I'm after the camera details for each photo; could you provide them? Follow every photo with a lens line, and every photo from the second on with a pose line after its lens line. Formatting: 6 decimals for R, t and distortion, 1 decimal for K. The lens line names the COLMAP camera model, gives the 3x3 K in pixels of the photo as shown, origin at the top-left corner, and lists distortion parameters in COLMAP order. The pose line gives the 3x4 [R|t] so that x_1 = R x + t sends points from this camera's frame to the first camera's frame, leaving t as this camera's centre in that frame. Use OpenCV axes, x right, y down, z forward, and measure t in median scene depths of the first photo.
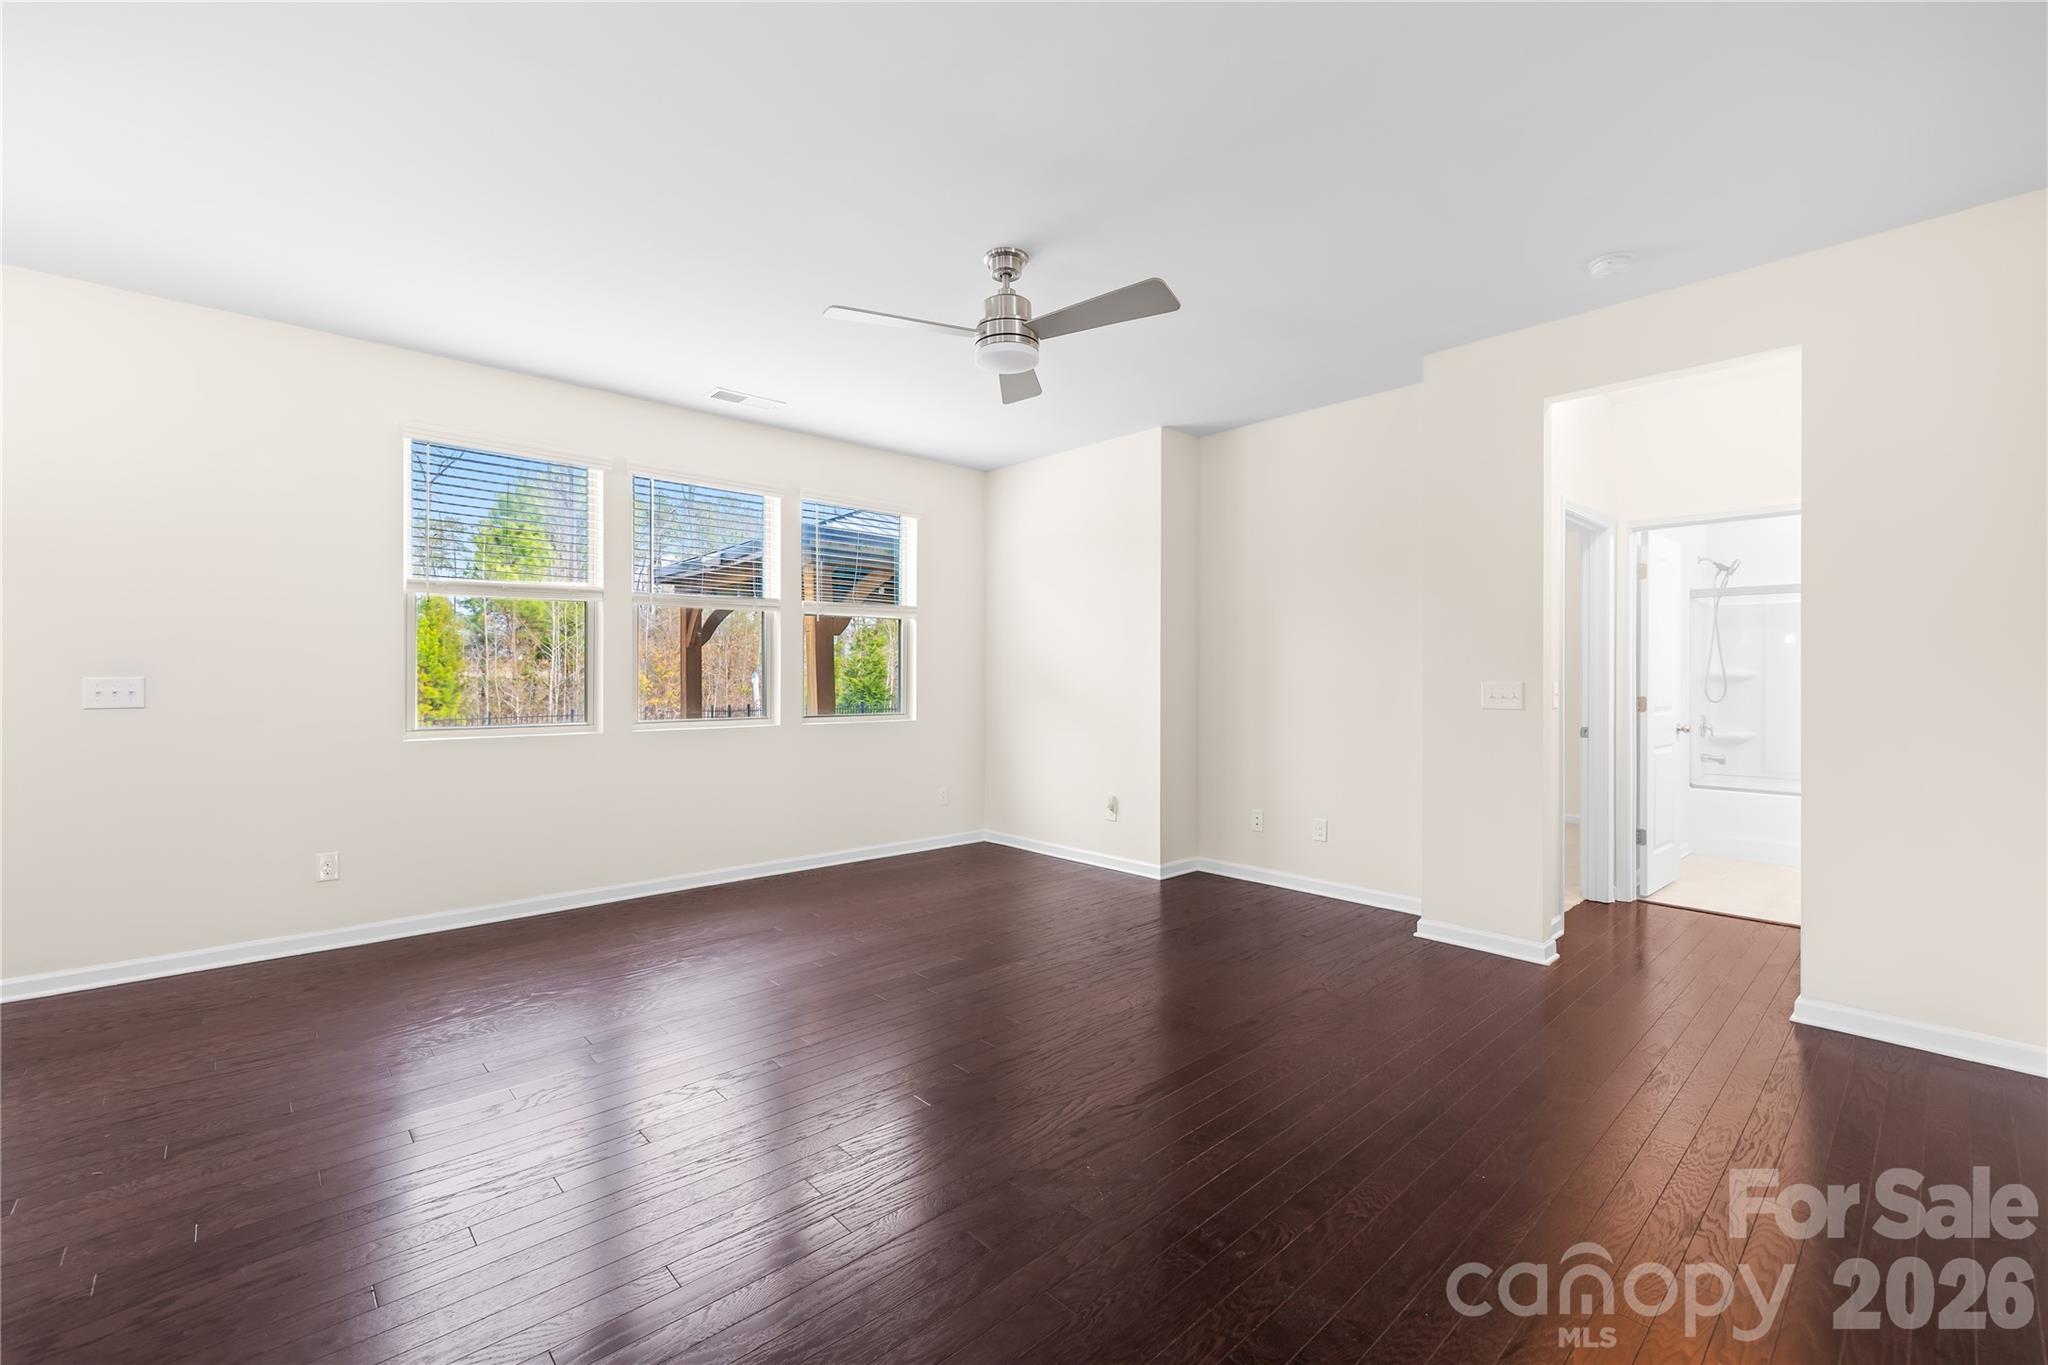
lens RADIAL K [[878.1, 0, 957.4], [0, 878.1, 676.6], [0, 0, 1]] dist [-0.003517, -0.000348]
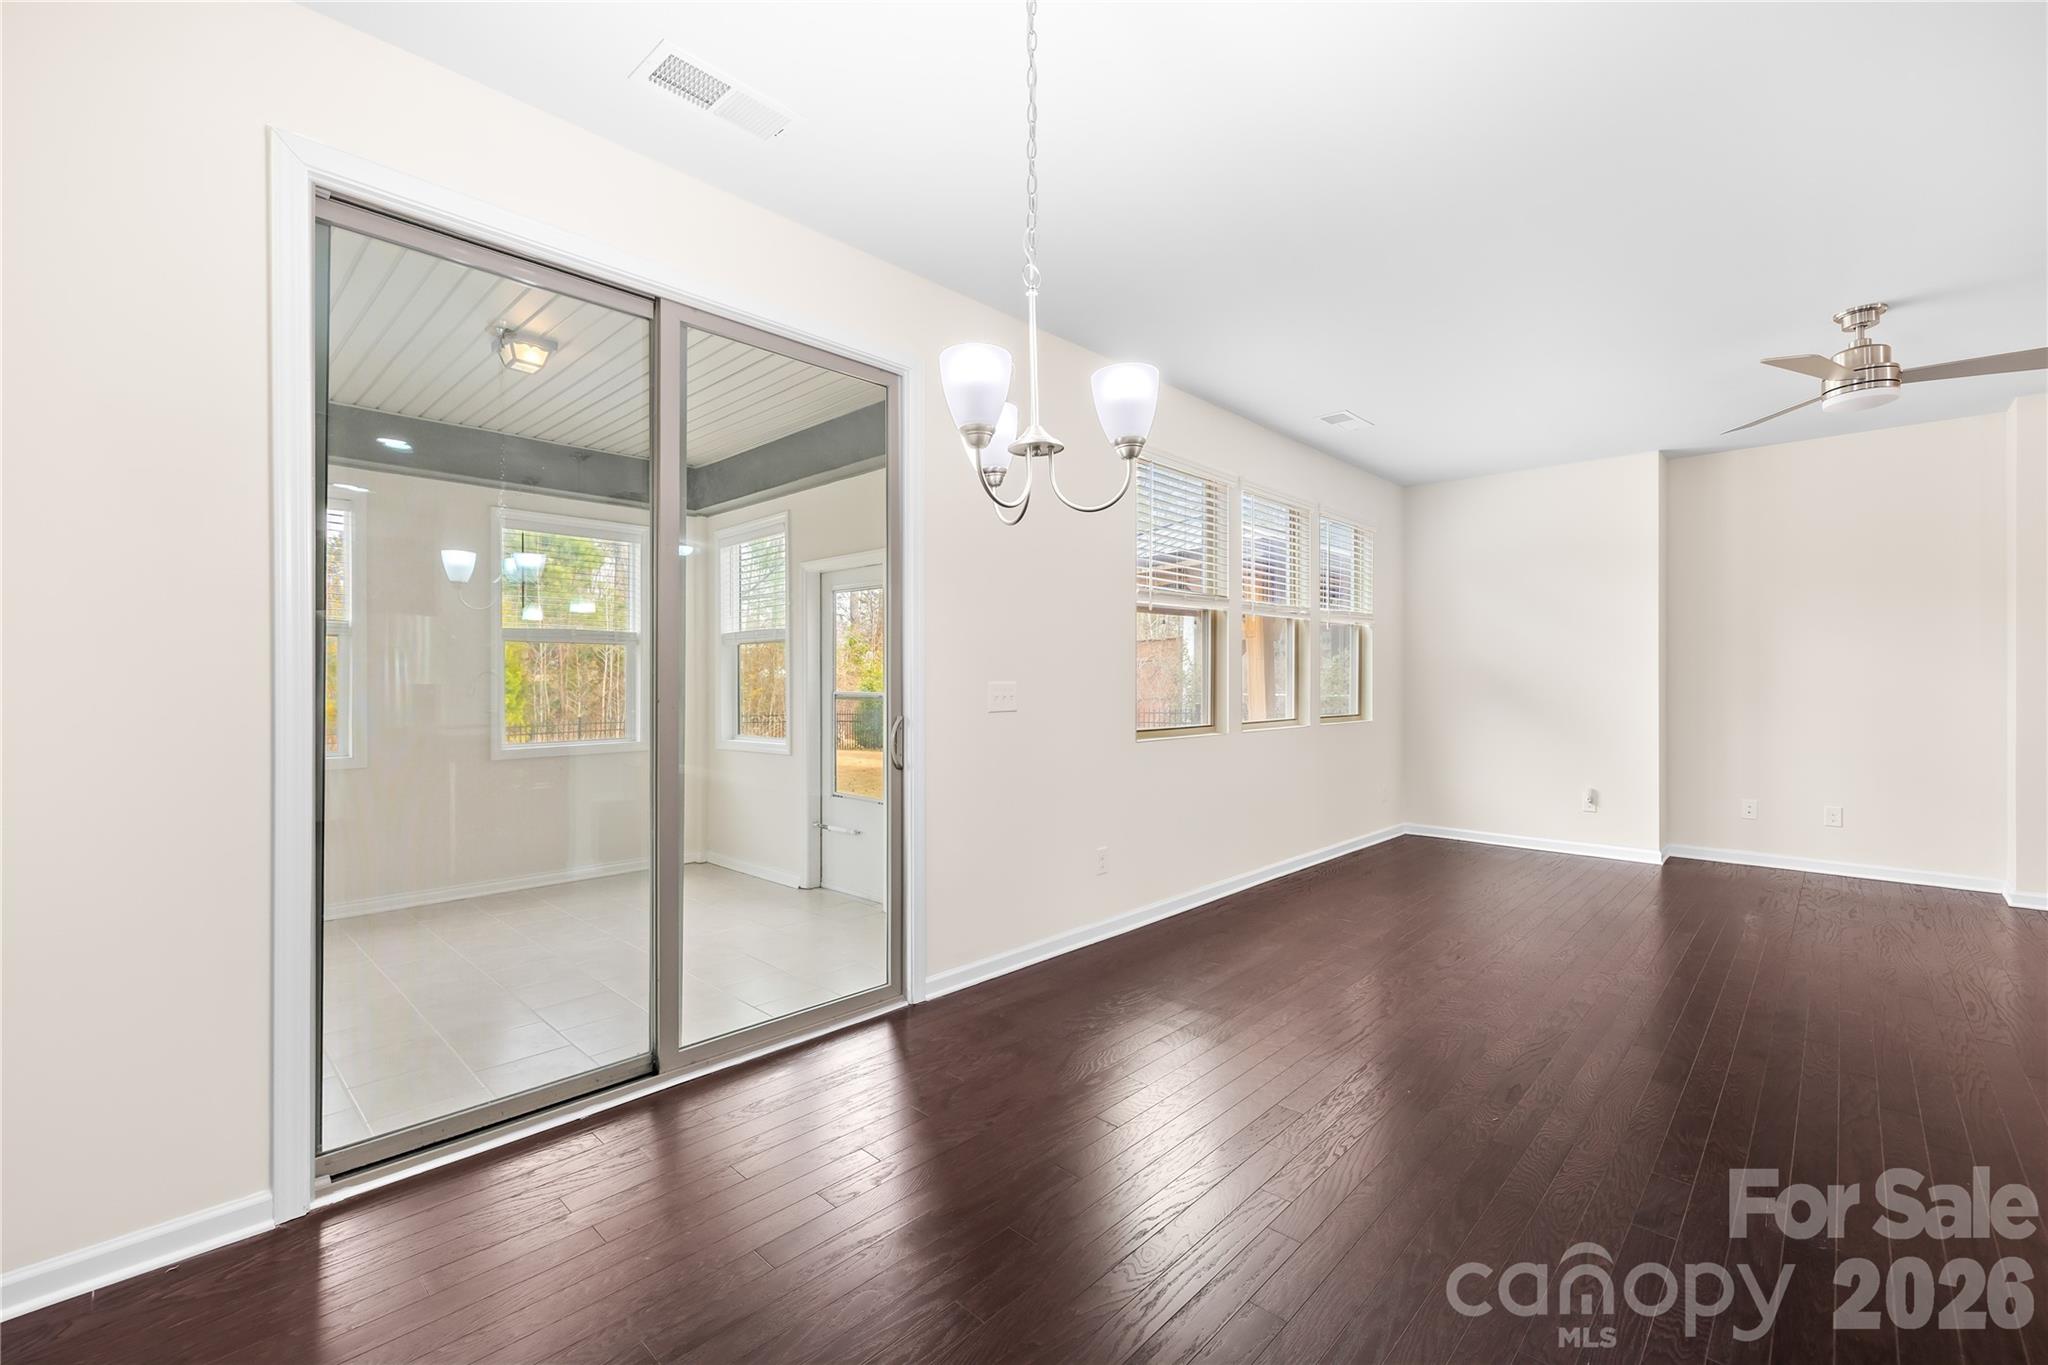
lens RADIAL K [[868.6, 0, 1024.1], [0, 868.6, 674.7], [0, 0, 1]] dist [0.000895, 0.000201]
pose [[0.995658, -0.005875, 0.092898, -0.718770], [0.006182, 0.999976, -0.003014, -0.008718], [-0.092878, 0.003575, 0.995671, -0.008868]]
